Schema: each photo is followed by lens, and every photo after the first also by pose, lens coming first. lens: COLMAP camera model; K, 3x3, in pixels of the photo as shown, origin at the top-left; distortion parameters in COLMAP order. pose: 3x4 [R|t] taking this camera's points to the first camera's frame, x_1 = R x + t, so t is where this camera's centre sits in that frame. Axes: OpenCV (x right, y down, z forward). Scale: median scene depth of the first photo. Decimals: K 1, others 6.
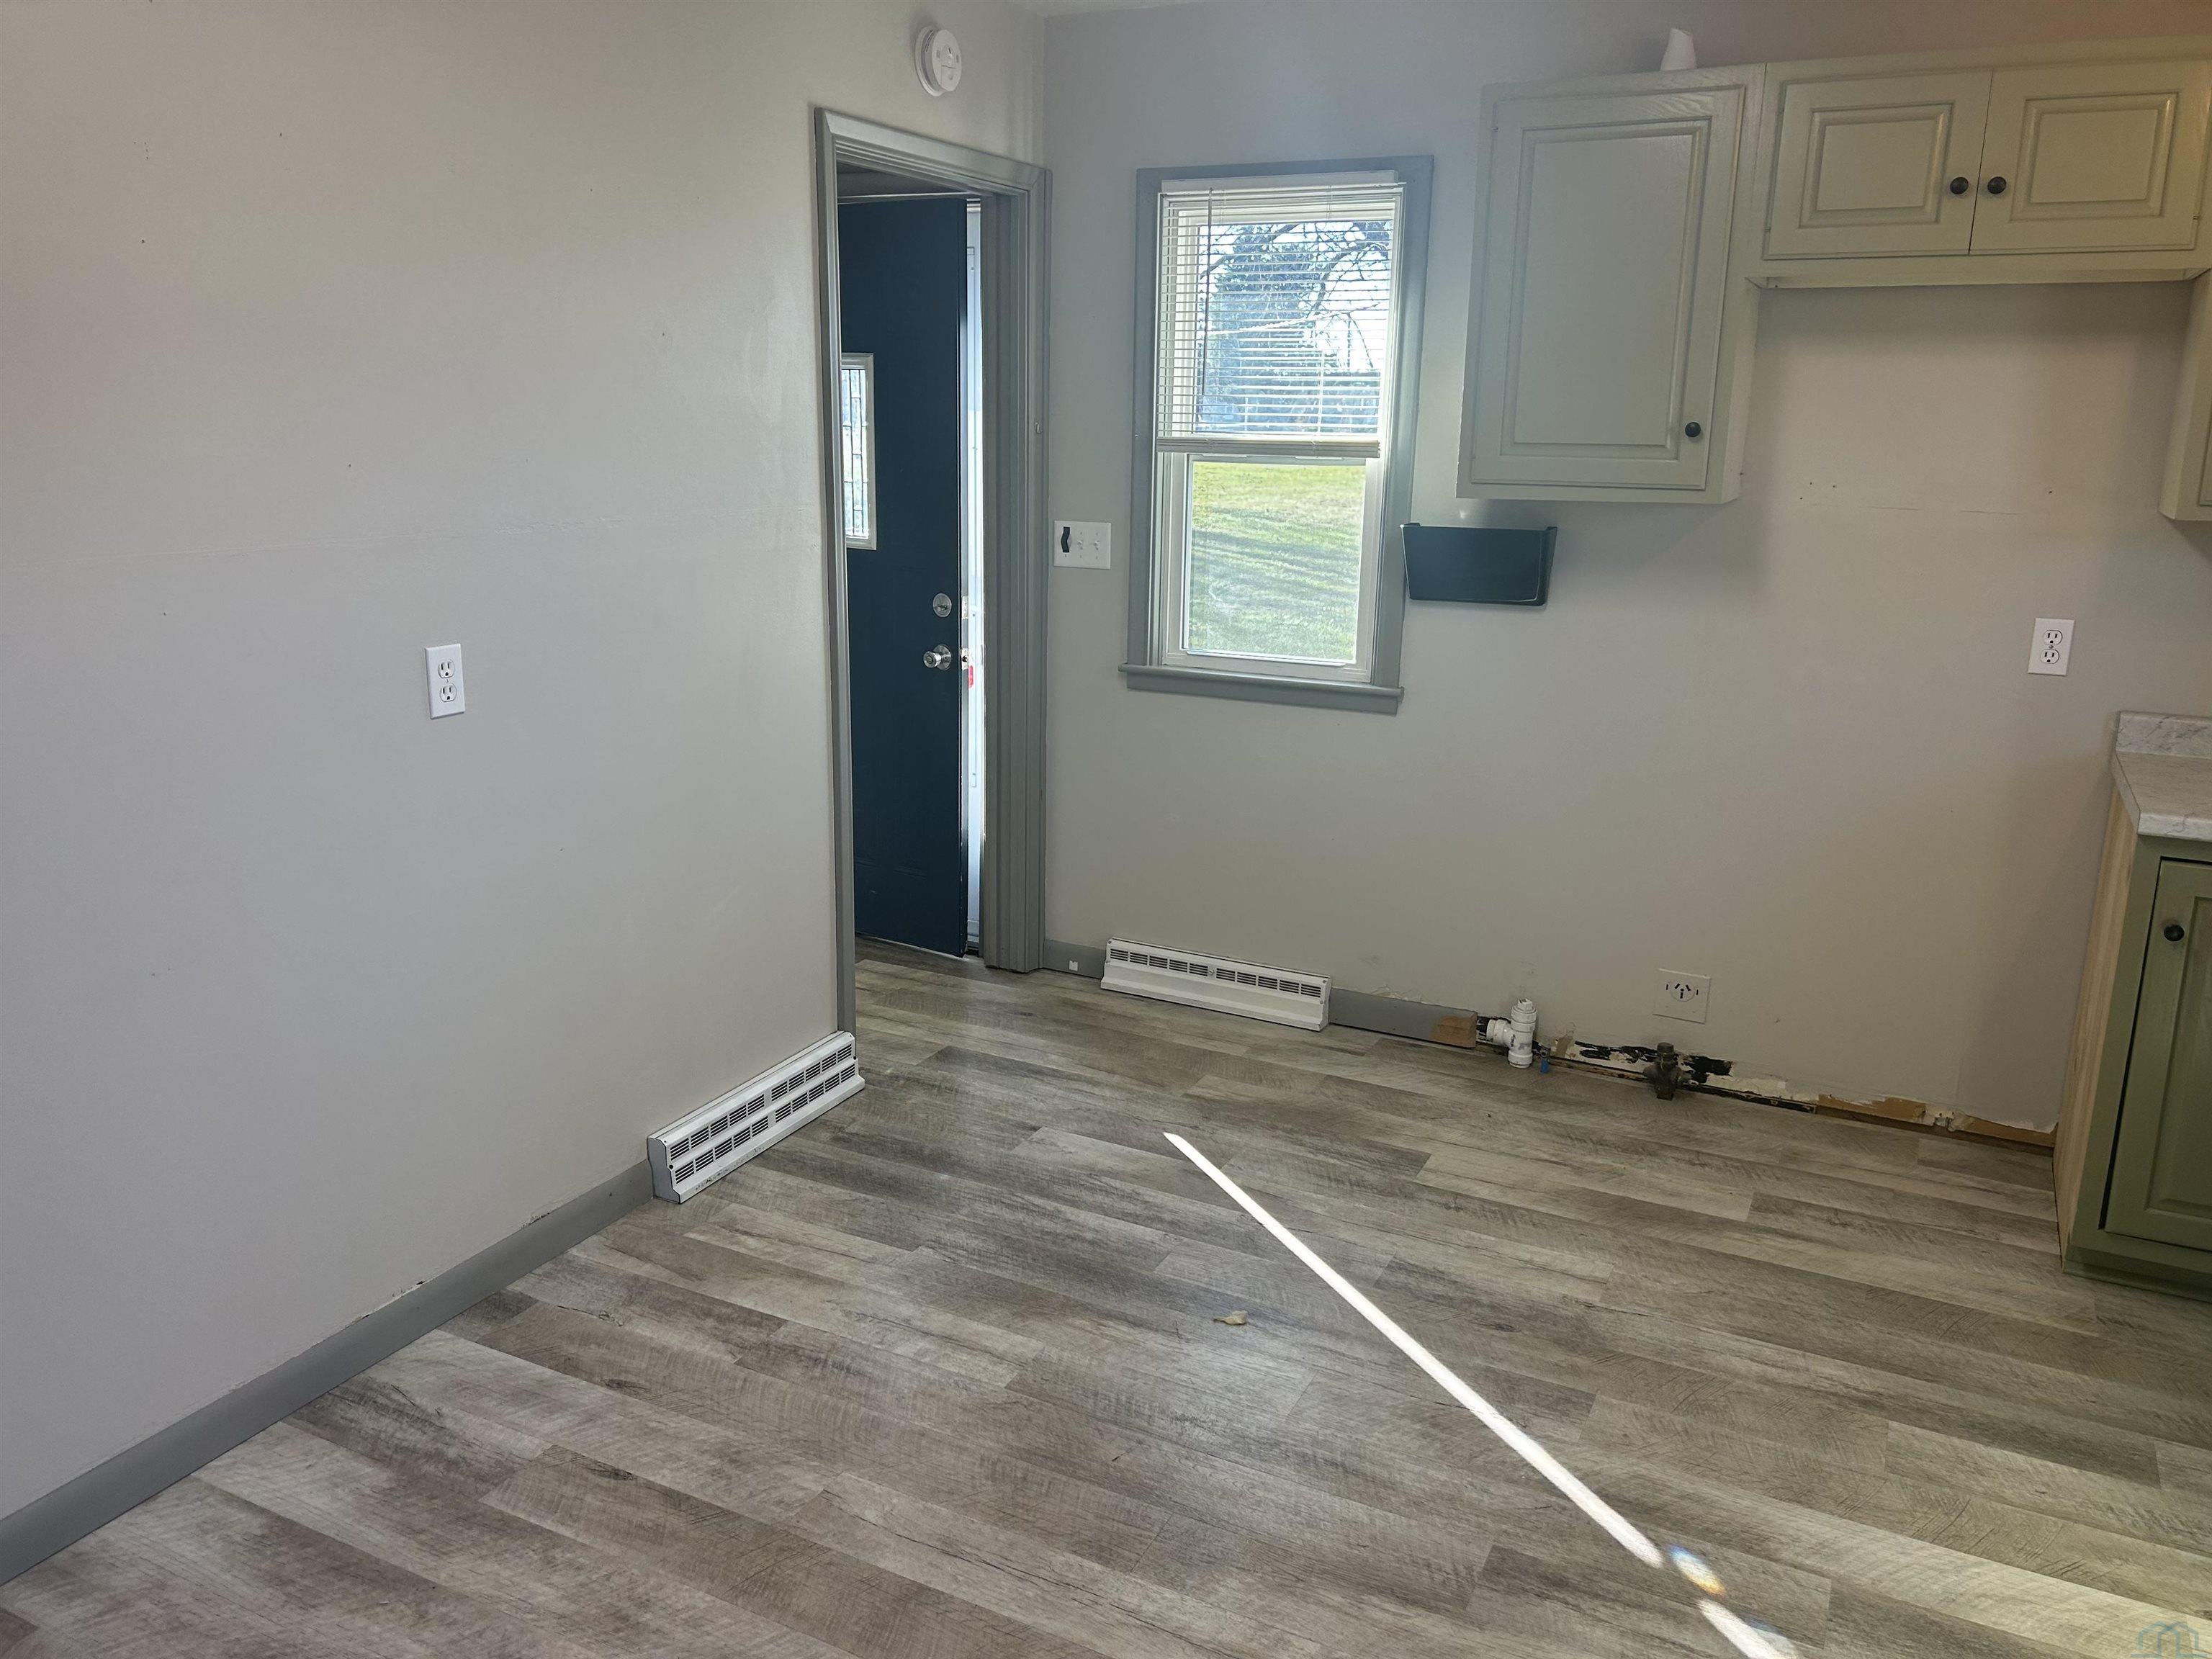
lens RADIAL K [[1666.7, 0, 1117.0], [0, 1666.7, 819.4], [0, 0, 1]] dist [0.037322, -0.038167]
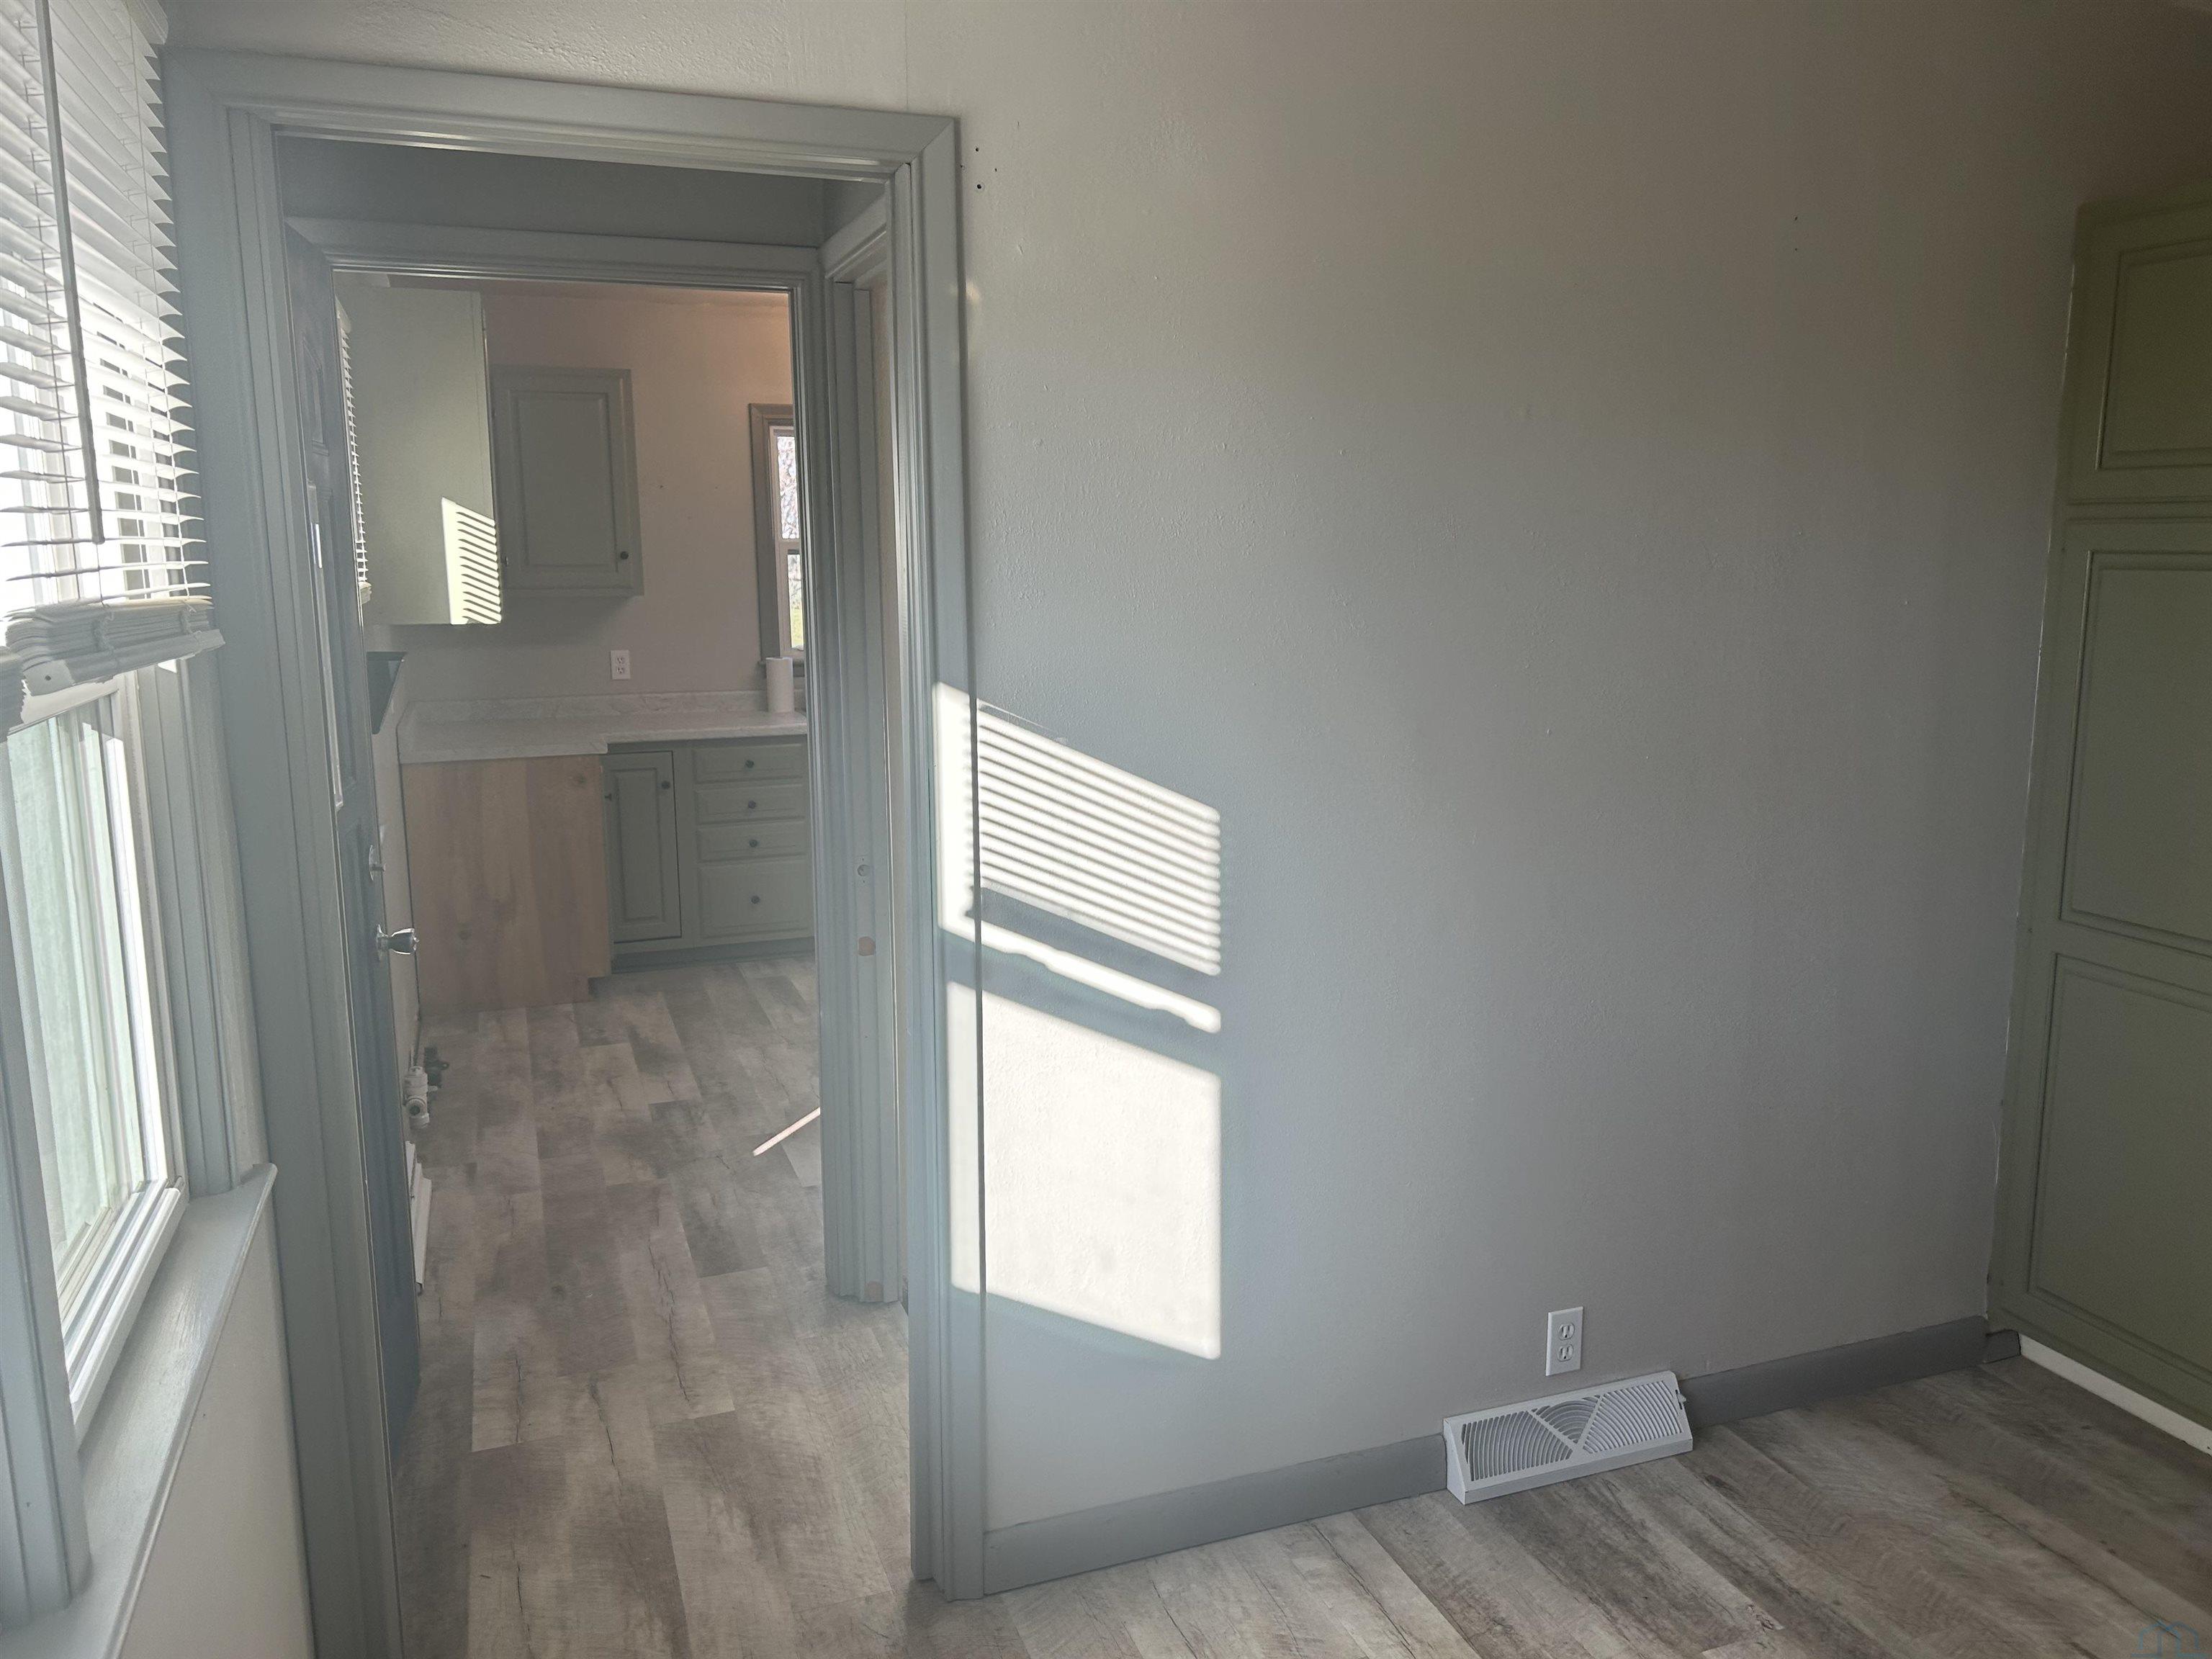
lens RADIAL K [[1575.3, 0, 1107.6], [0, 1575.3, 783.3], [0, 0, 1]] dist [0.032940, -0.000706]
pose [[-0.718777, -0.117563, 0.685229, -0.984243], [0.164057, 0.929086, 0.331489, -0.426305], [-0.675607, 0.350683, -0.648518, 1.627336]]
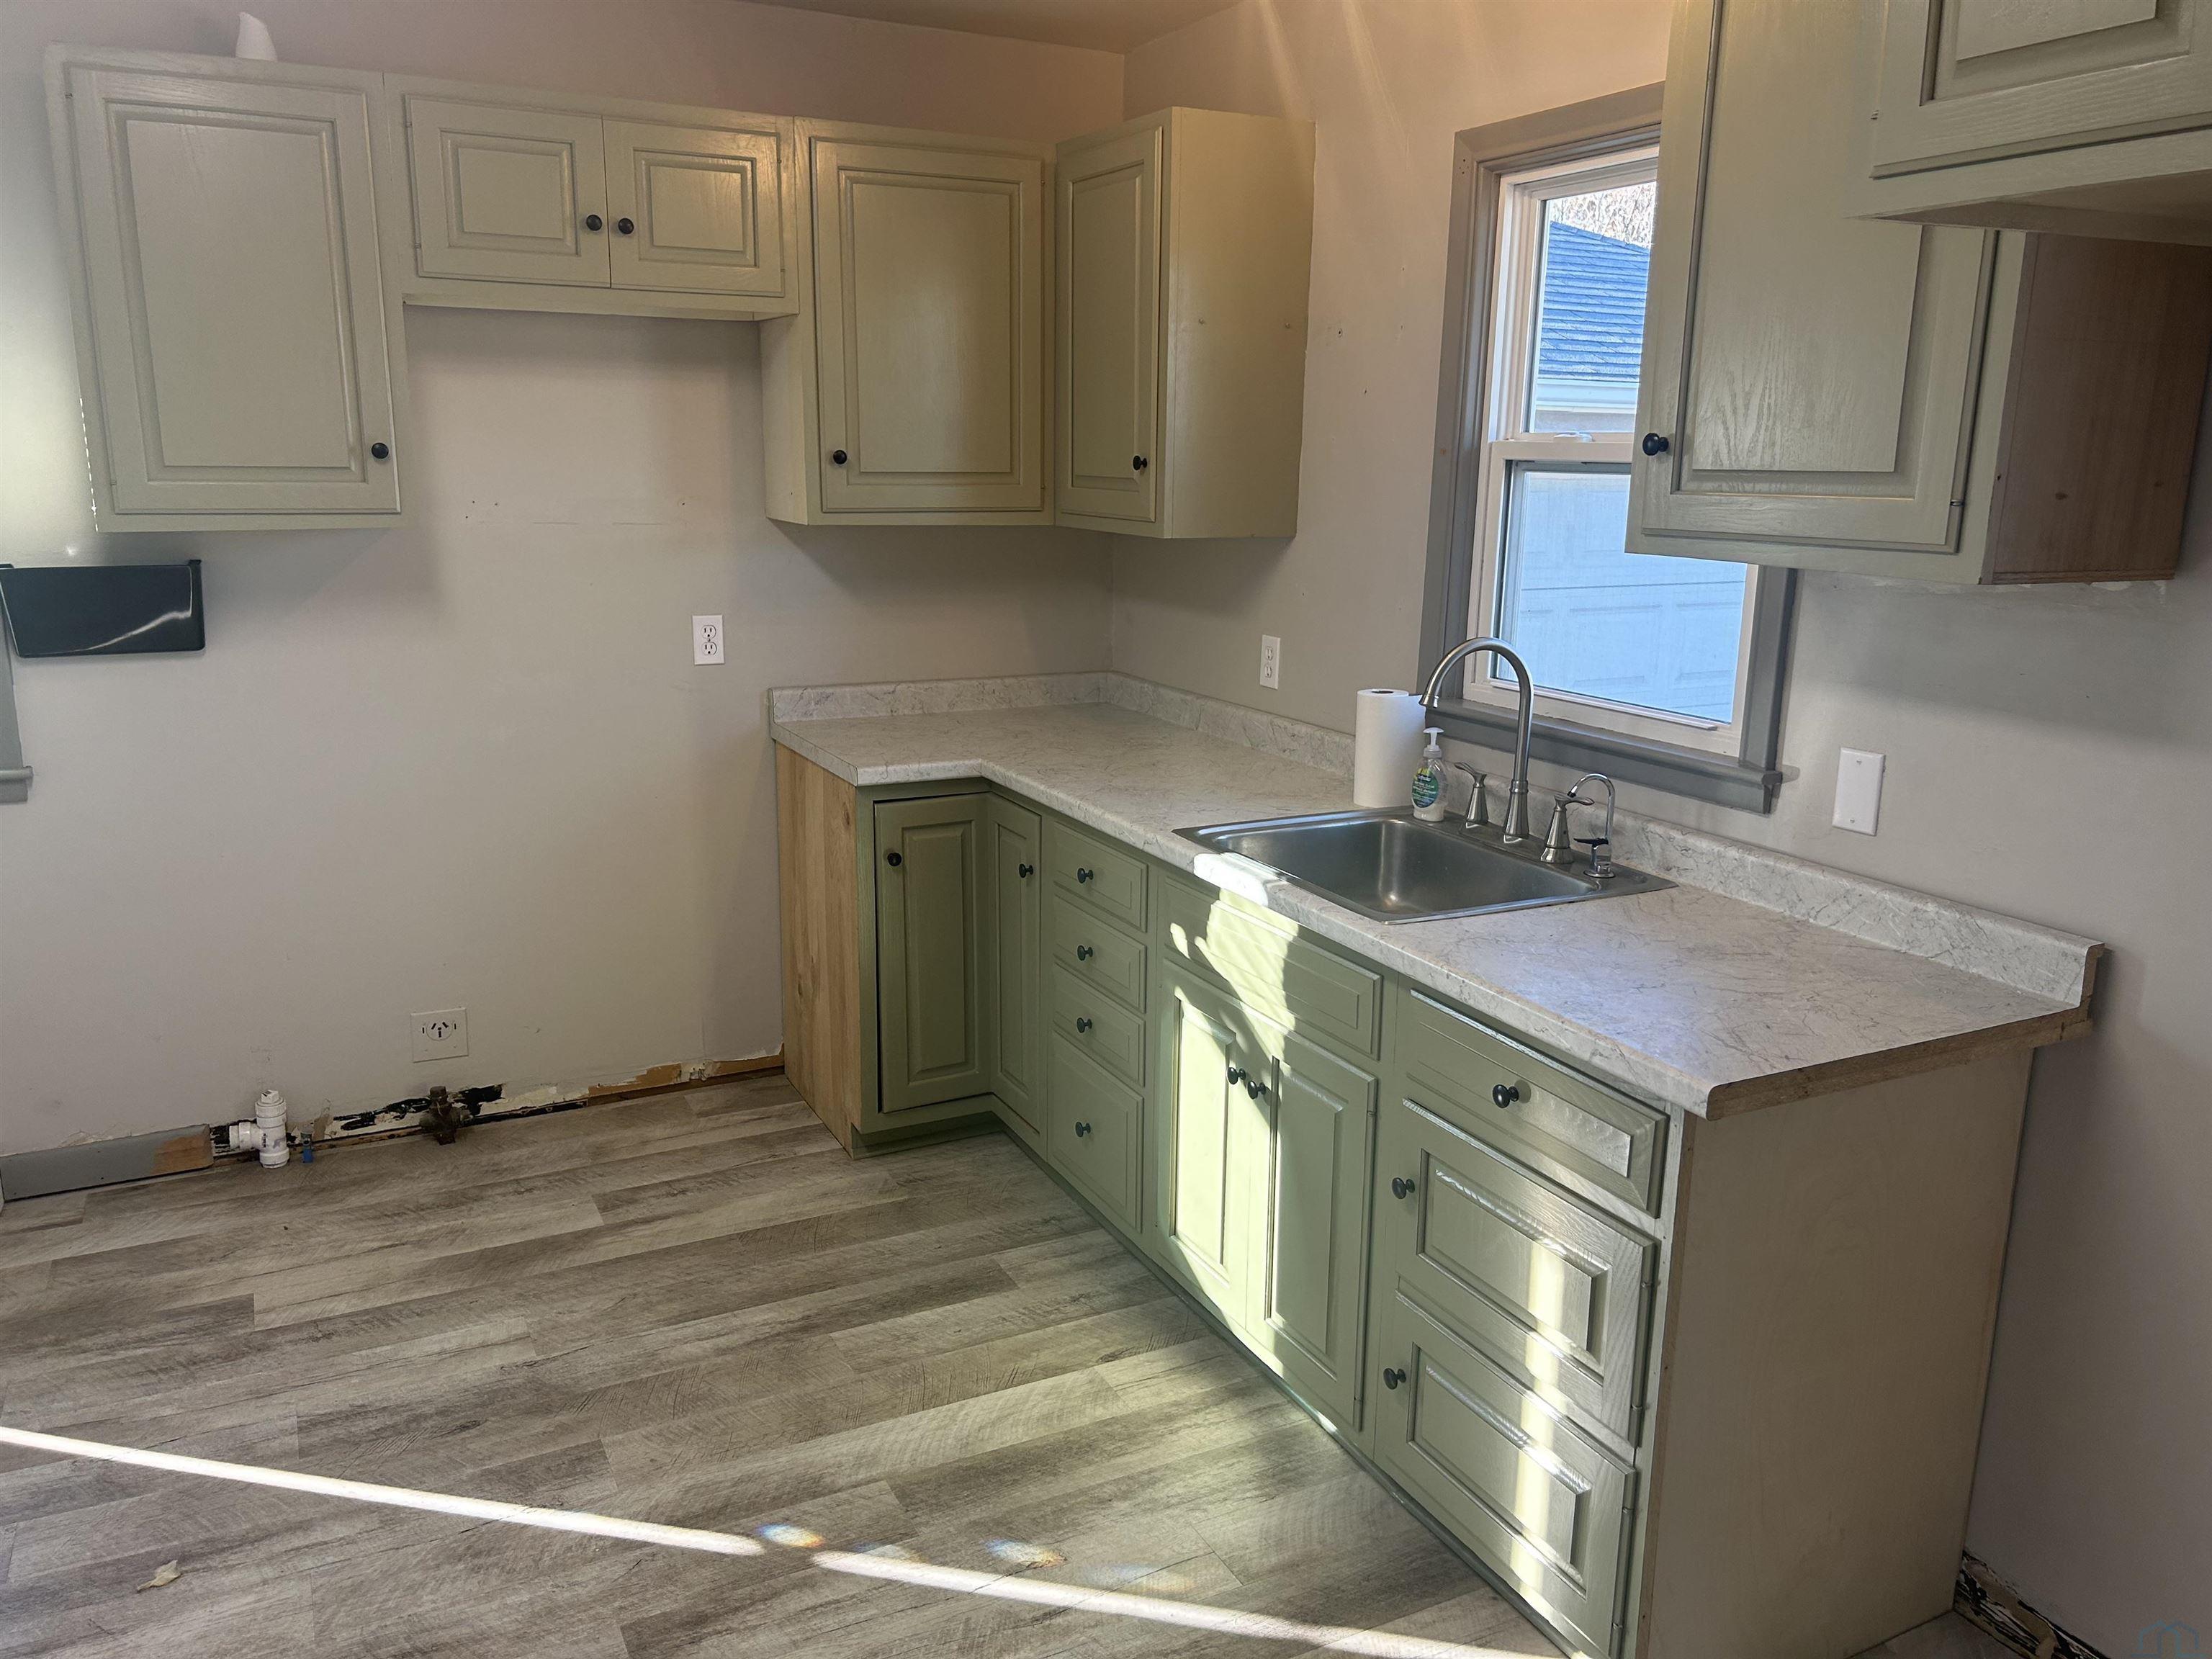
lens RADIAL K [[1666.7, 0, 1117.0], [0, 1666.7, 819.4], [0, 0, 1]] dist [0.037322, -0.038167]
pose [[0.593890, -0.188779, 0.782085, -0.196269], [0.189498, 0.977556, 0.092062, -0.037116], [-0.781911, 0.093529, 0.616334, 0.106980]]
